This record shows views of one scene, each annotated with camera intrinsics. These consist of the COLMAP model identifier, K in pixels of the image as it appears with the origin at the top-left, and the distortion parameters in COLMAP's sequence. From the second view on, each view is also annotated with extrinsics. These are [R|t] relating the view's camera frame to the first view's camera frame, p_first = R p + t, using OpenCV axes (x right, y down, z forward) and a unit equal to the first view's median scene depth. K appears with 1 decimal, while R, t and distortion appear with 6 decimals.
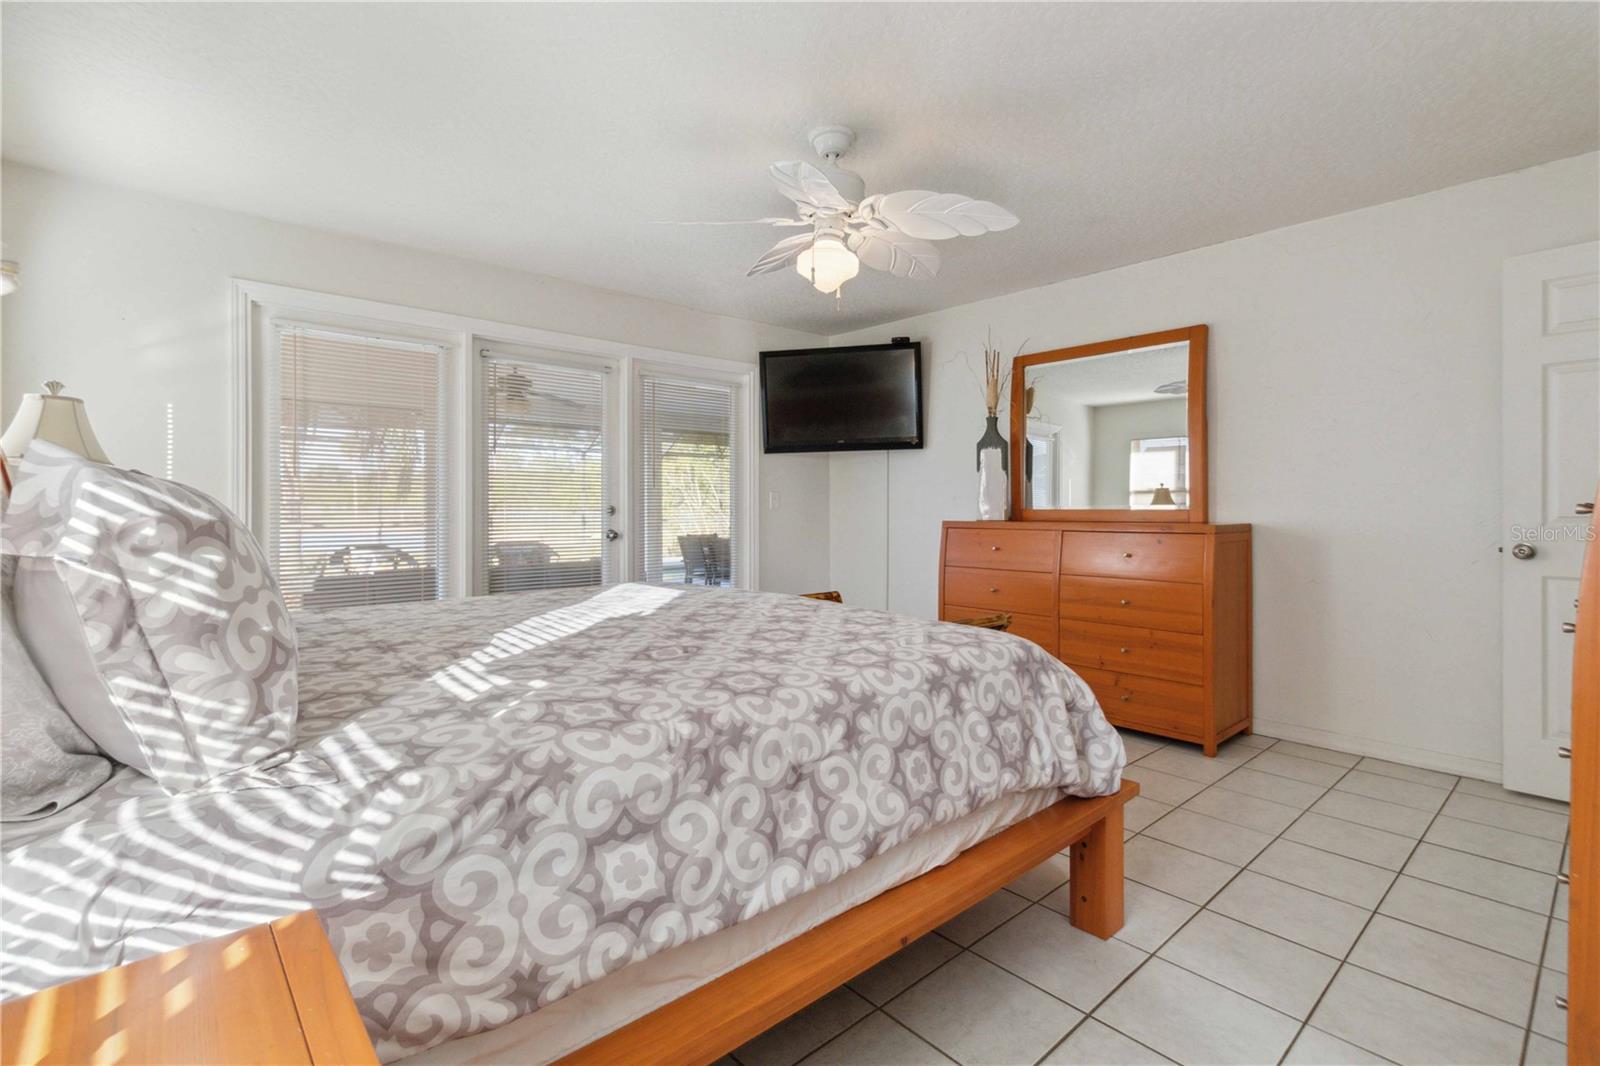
lens RADIAL K [[746.3, 0, 810.9], [0, 746.3, 507.3], [0, 0, 1]] dist [0.001315, 0.000495]
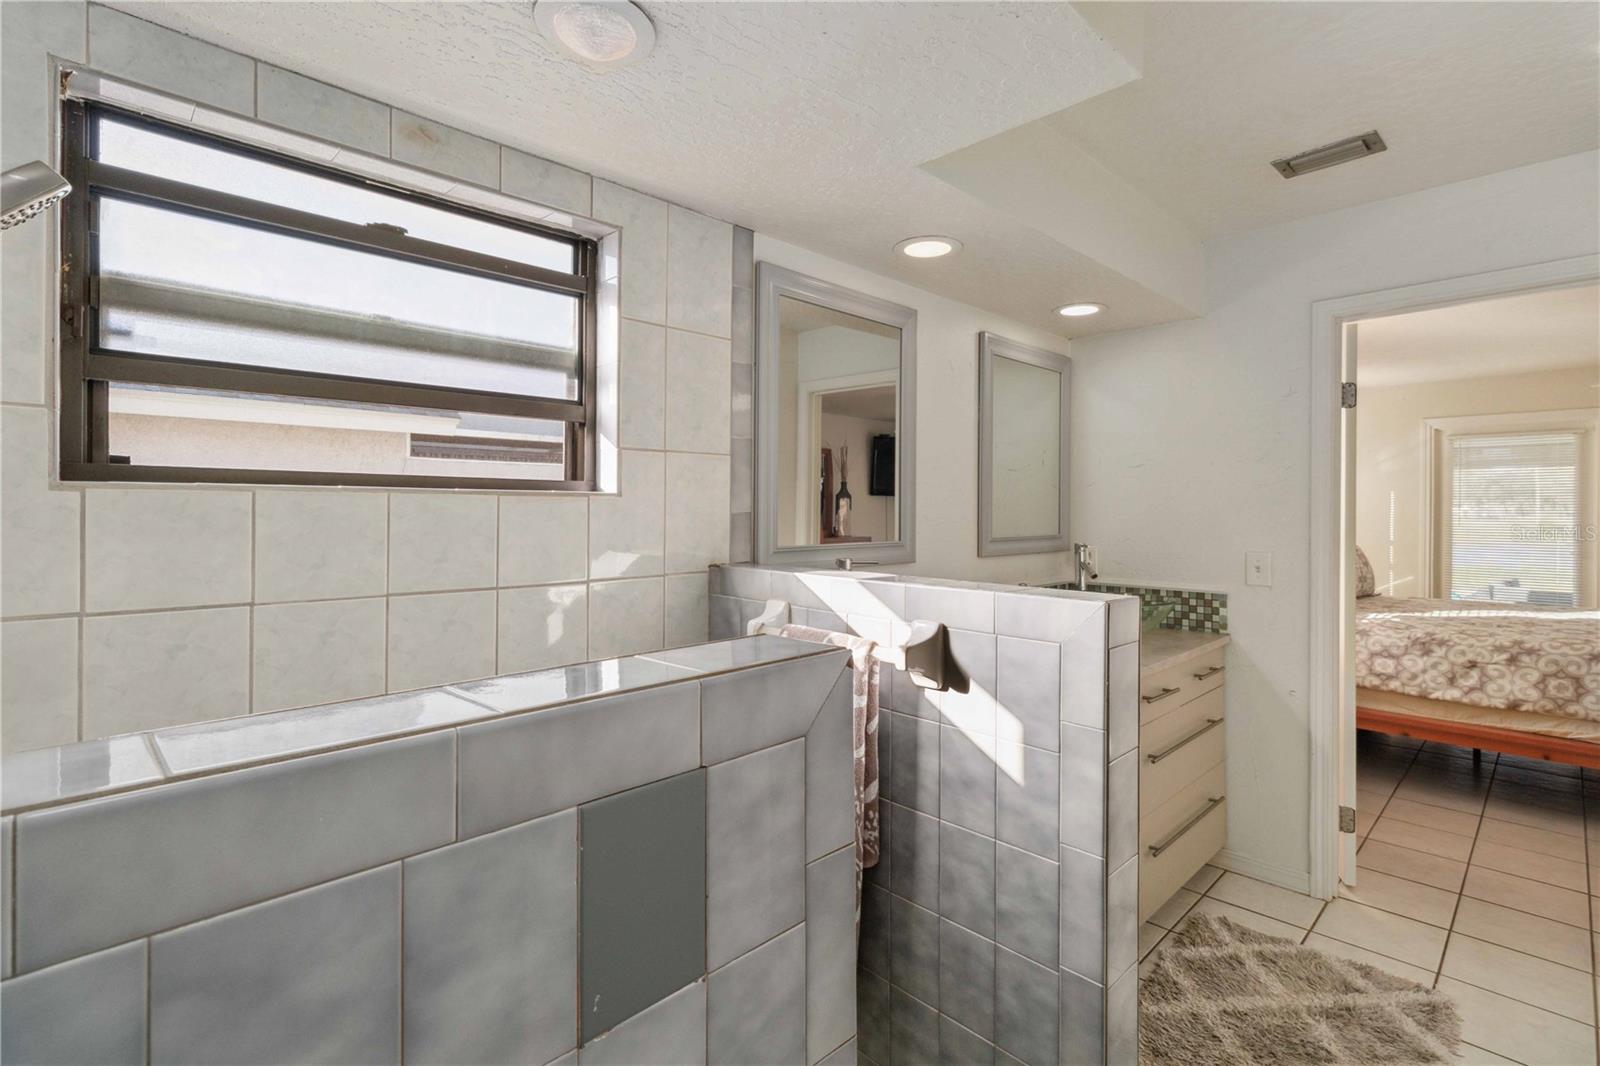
lens RADIAL K [[746.3, 0, 810.9], [0, 746.3, 507.3], [0, 0, 1]] dist [0.001315, 0.000495]
pose [[0.041837, -0.002205, -0.999122, 2.754662], [-0.006542, 0.999976, -0.002481, -0.202567], [0.999103, 0.006640, 0.041821, -1.613826]]
